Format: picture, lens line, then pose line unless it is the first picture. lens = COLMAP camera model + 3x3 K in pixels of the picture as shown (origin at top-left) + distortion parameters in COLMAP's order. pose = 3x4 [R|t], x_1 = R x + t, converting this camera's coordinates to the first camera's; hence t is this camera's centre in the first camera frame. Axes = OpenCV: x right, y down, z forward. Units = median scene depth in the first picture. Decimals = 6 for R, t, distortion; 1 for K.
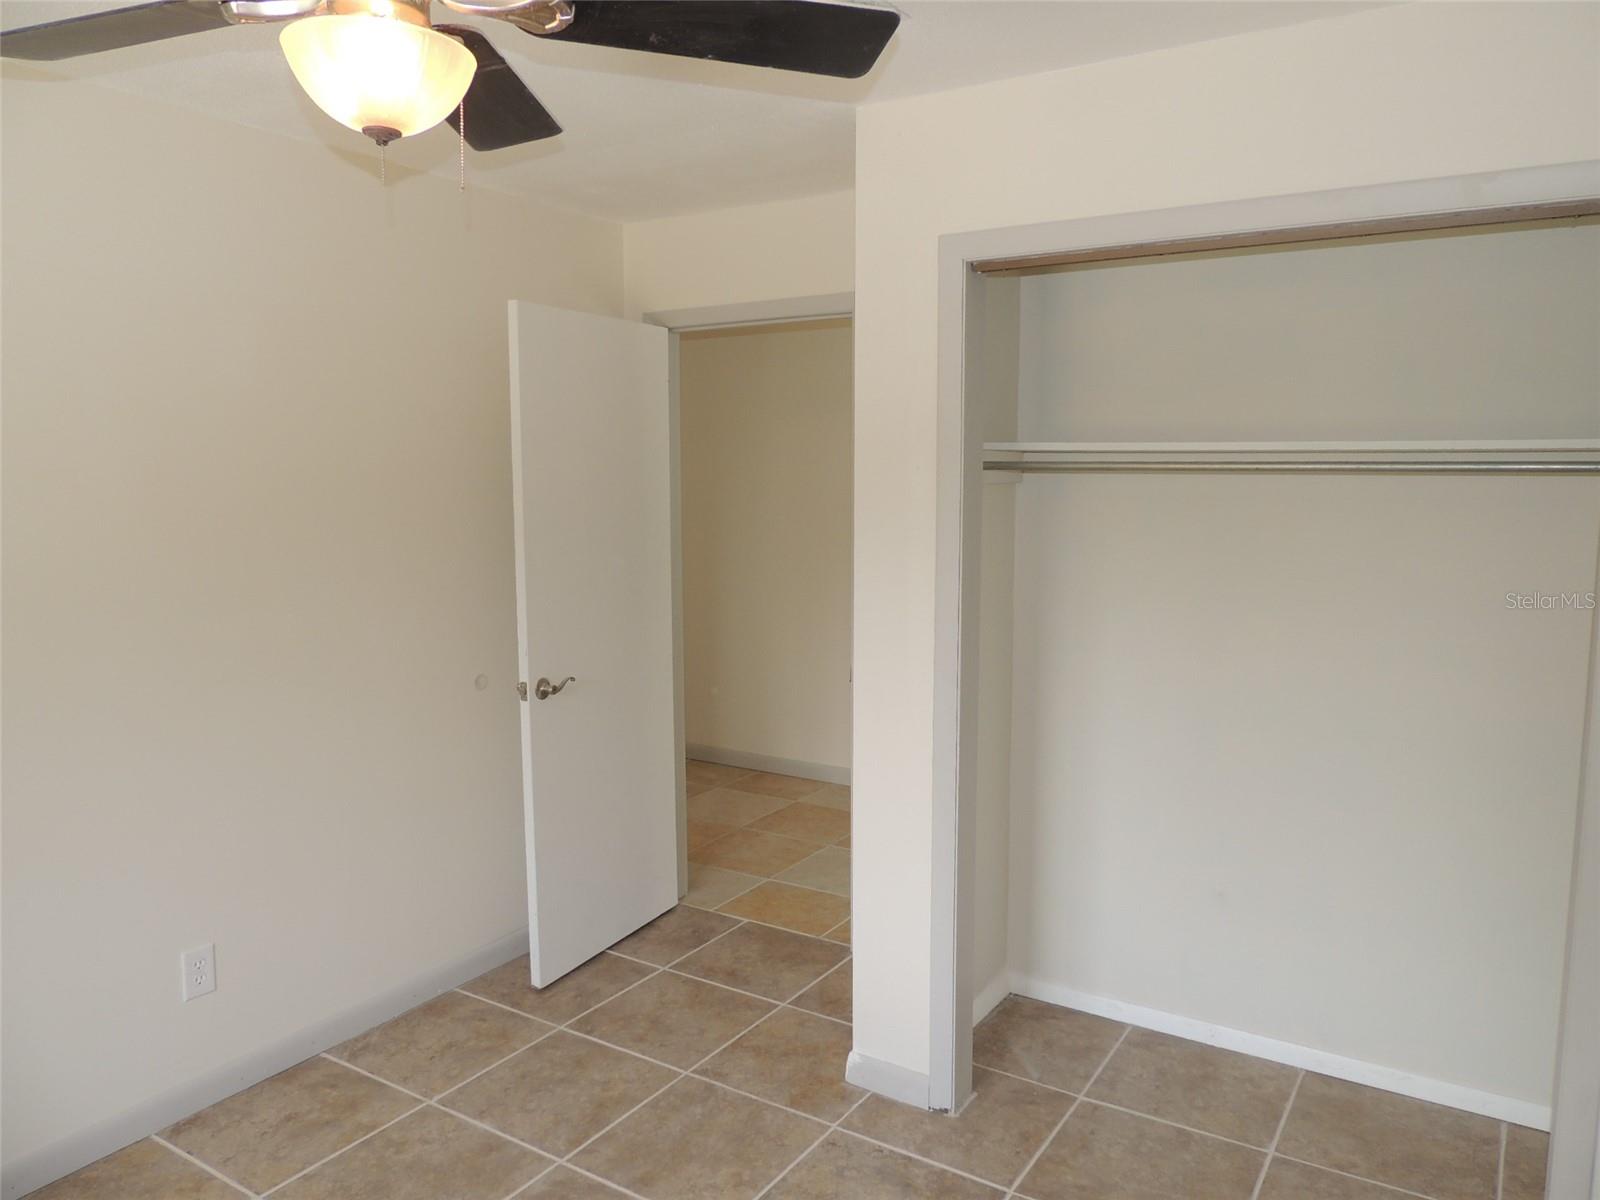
lens RADIAL K [[1143.5, 0, 813.1], [0, 1143.5, 596.9], [0, 0, 1]] dist [-0.017966, -0.002813]
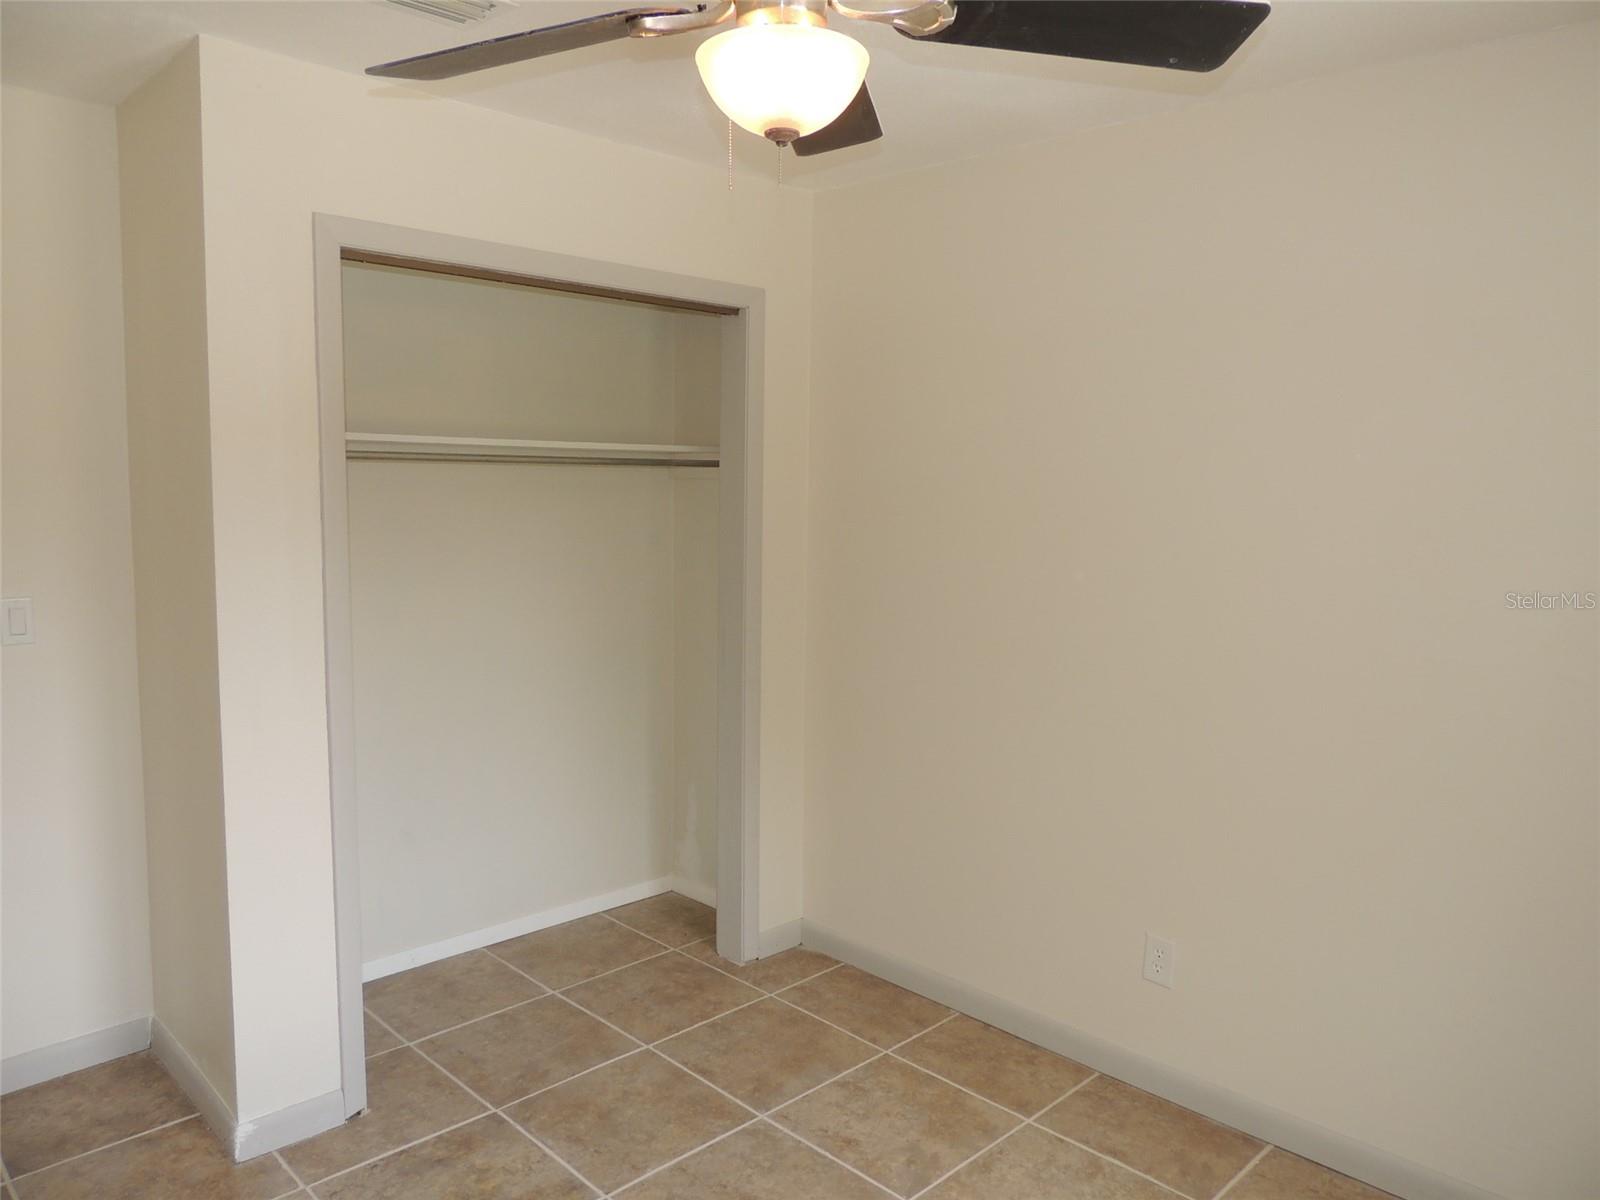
lens RADIAL K [[1143.5, 0, 813.1], [0, 1143.5, 596.9], [0, 0, 1]] dist [-0.017966, -0.002813]
pose [[0.221020, -0.103439, 0.969768, -0.705924], [0.088196, 0.992405, 0.085753, -0.039321], [-0.971273, 0.066577, 0.228465, 0.370975]]
